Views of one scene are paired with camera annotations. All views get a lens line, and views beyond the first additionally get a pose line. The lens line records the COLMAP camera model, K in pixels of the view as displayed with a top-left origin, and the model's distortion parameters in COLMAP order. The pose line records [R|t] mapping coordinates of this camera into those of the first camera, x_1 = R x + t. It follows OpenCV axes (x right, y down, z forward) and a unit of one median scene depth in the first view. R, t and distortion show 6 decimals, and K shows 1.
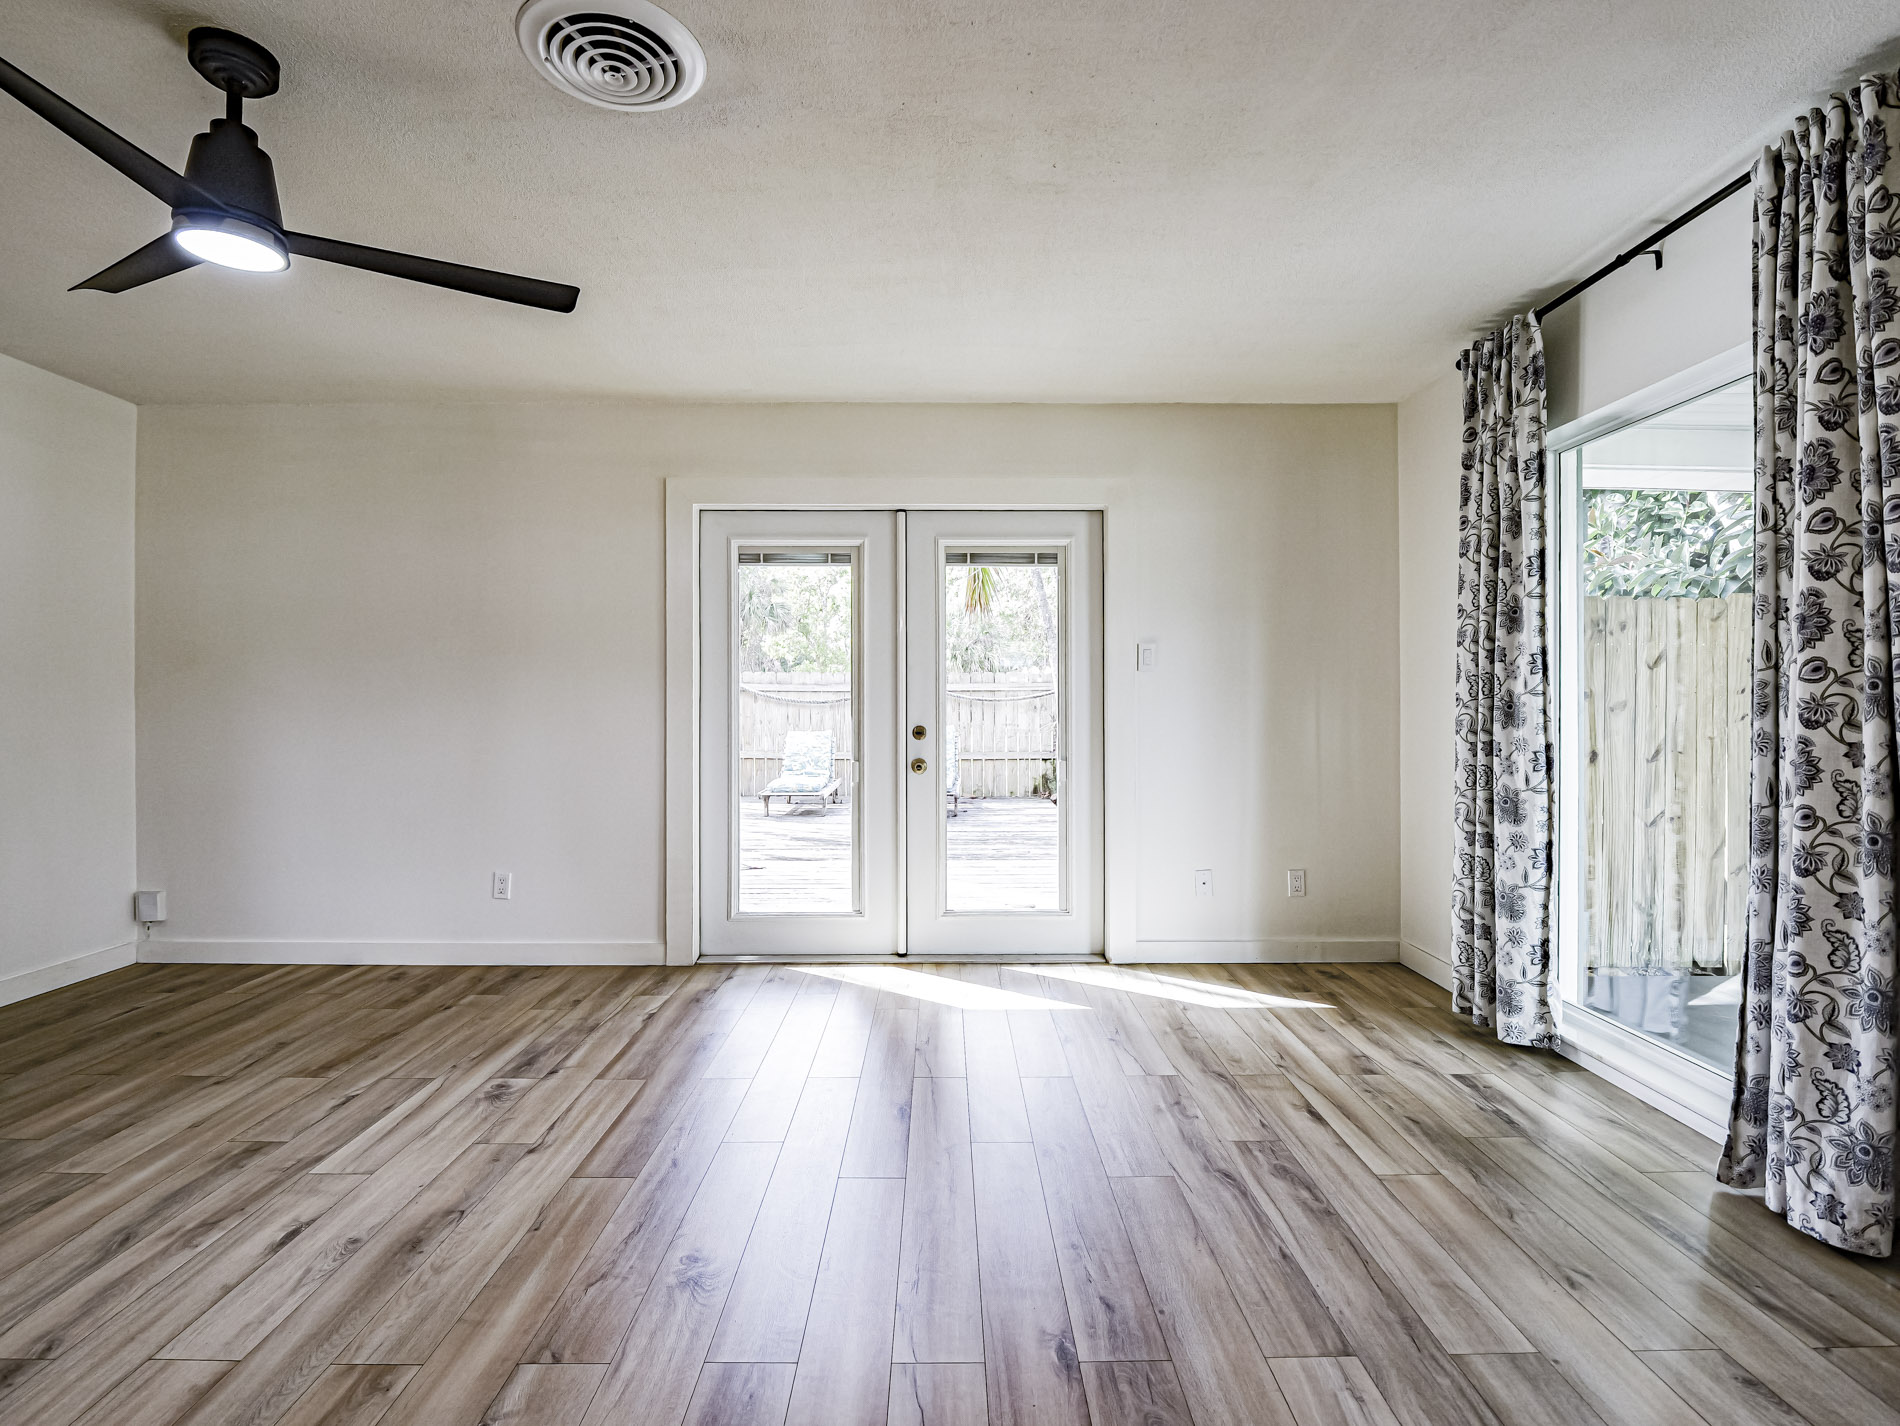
lens RADIAL K [[921.4, 0, 945.3], [0, 921.4, 701.5], [0, 0, 1]] dist [-0.019626, 0.001595]
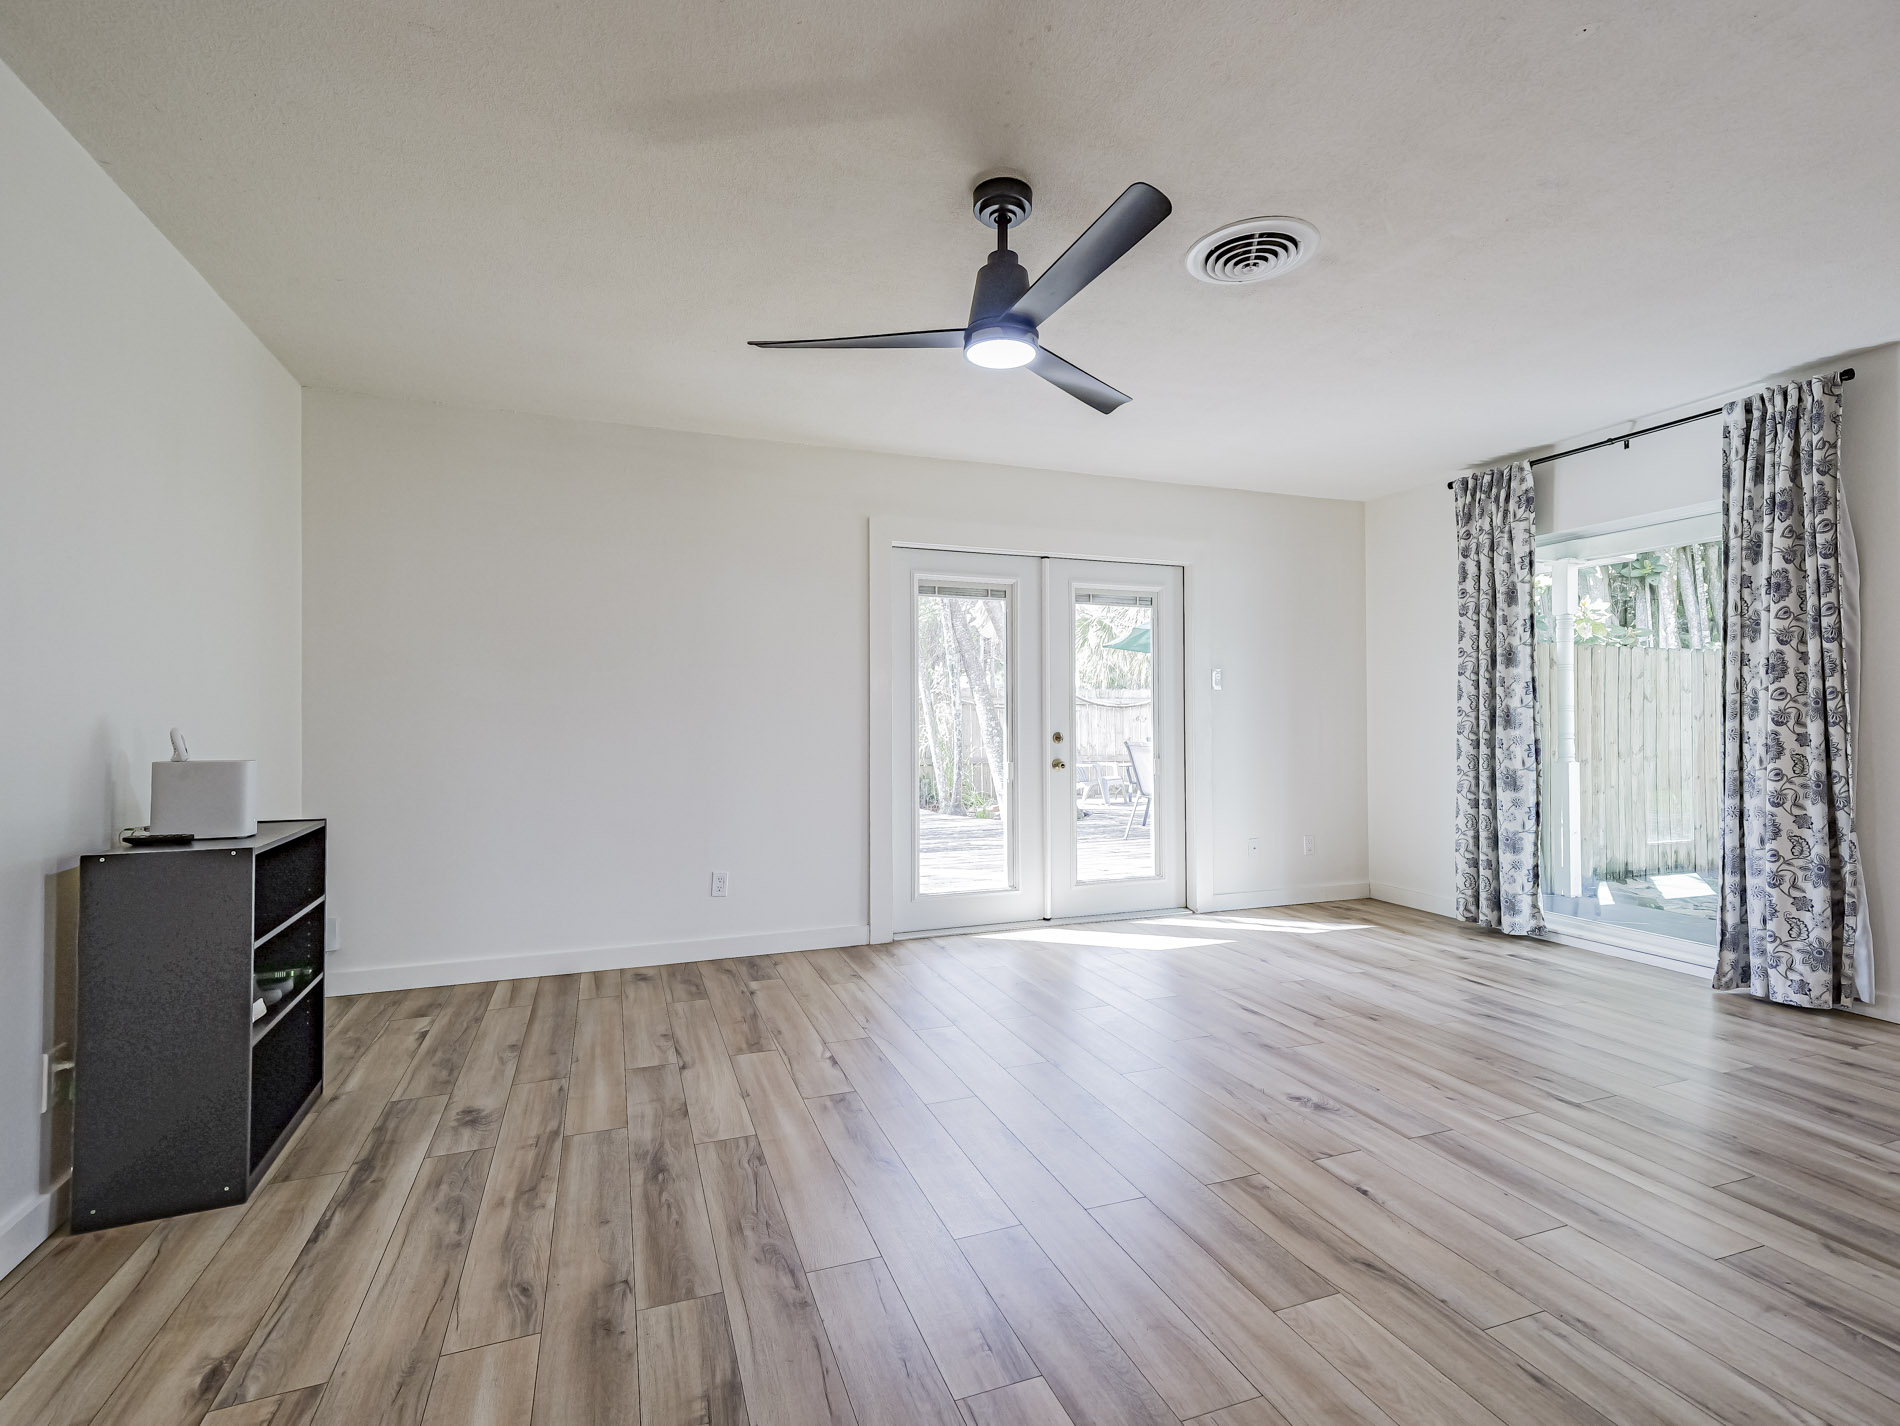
lens RADIAL K [[876.3, 0, 936.5], [0, 876.3, 709.5], [0, 0, 1]] dist [0.014388, 0.000191]
pose [[0.940604, 0.002593, 0.339497, -0.809746], [0.000100, 0.999969, -0.007914, 0.006900], [-0.339507, 0.007478, 0.940574, -0.070655]]
